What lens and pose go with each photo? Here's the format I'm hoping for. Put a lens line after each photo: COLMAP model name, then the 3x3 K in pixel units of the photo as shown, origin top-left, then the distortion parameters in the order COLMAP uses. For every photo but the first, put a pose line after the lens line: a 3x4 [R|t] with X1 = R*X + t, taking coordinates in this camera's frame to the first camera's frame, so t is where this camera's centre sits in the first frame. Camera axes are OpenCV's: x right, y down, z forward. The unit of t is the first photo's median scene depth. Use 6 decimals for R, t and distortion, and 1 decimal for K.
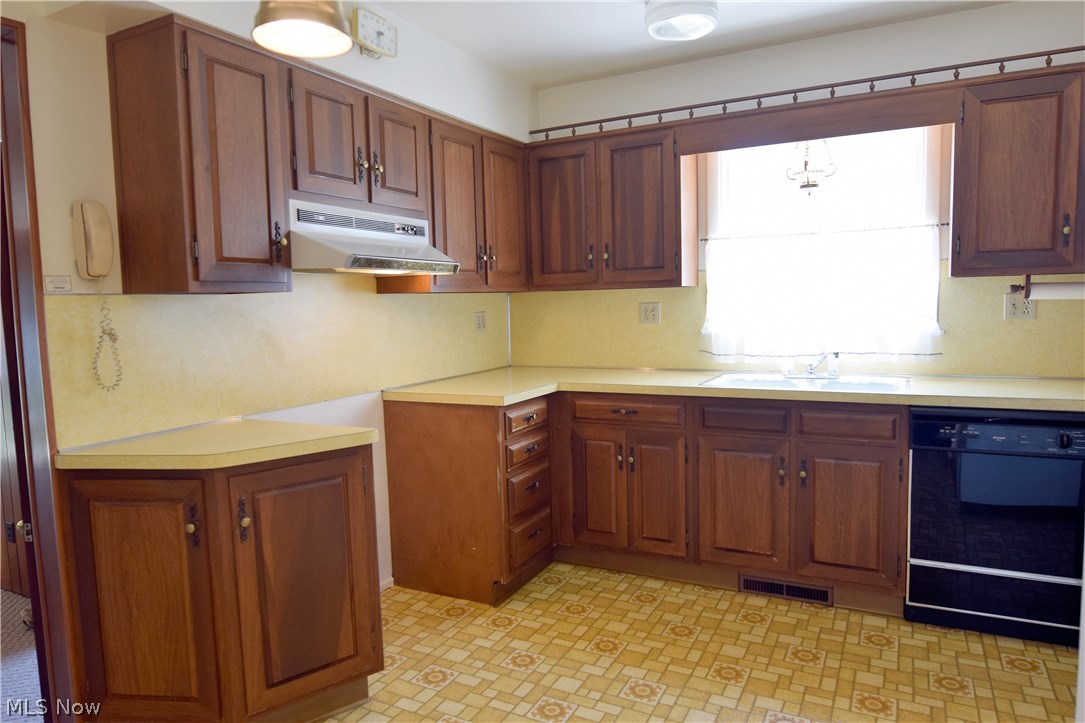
lens RADIAL K [[705.2, 0, 493.3], [0, 705.2, 371.6], [0, 0, 1]] dist [-0.012106, -0.007979]
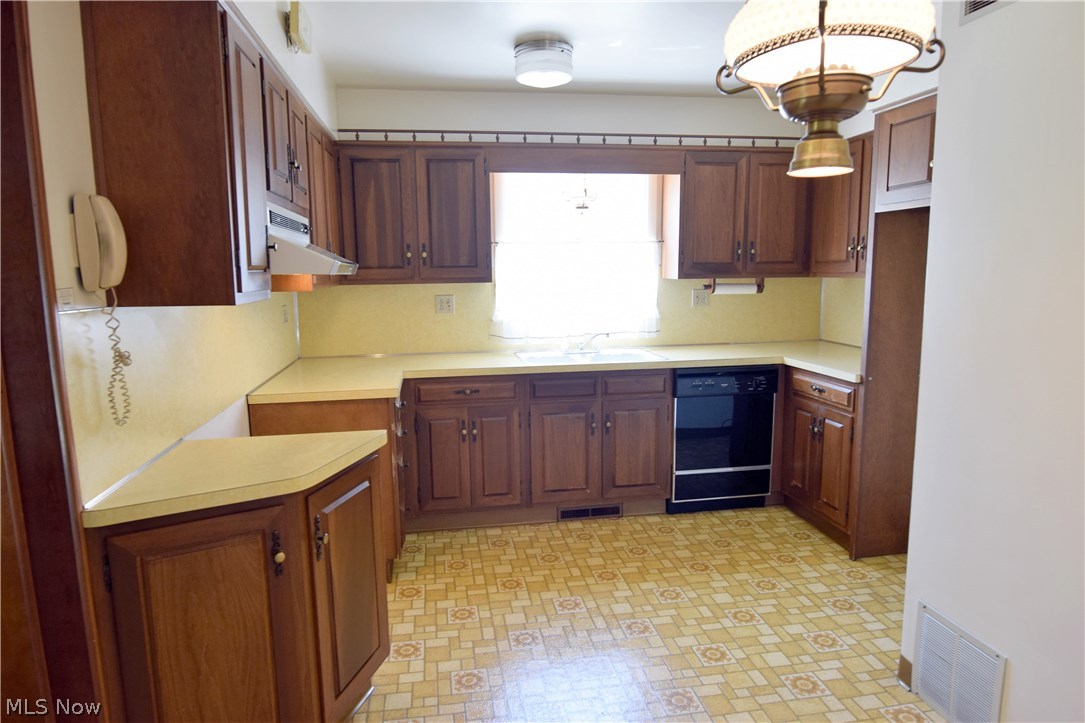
lens RADIAL K [[705.2, 0, 505.8], [0, 705.2, 375.0], [0, 0, 1]] dist [-0.012106, -0.007979]
pose [[0.785466, -0.082959, 0.613320, -0.512687], [0.055466, 0.996424, 0.063745, -0.044789], [-0.616414, -0.016051, 0.787258, 0.046212]]
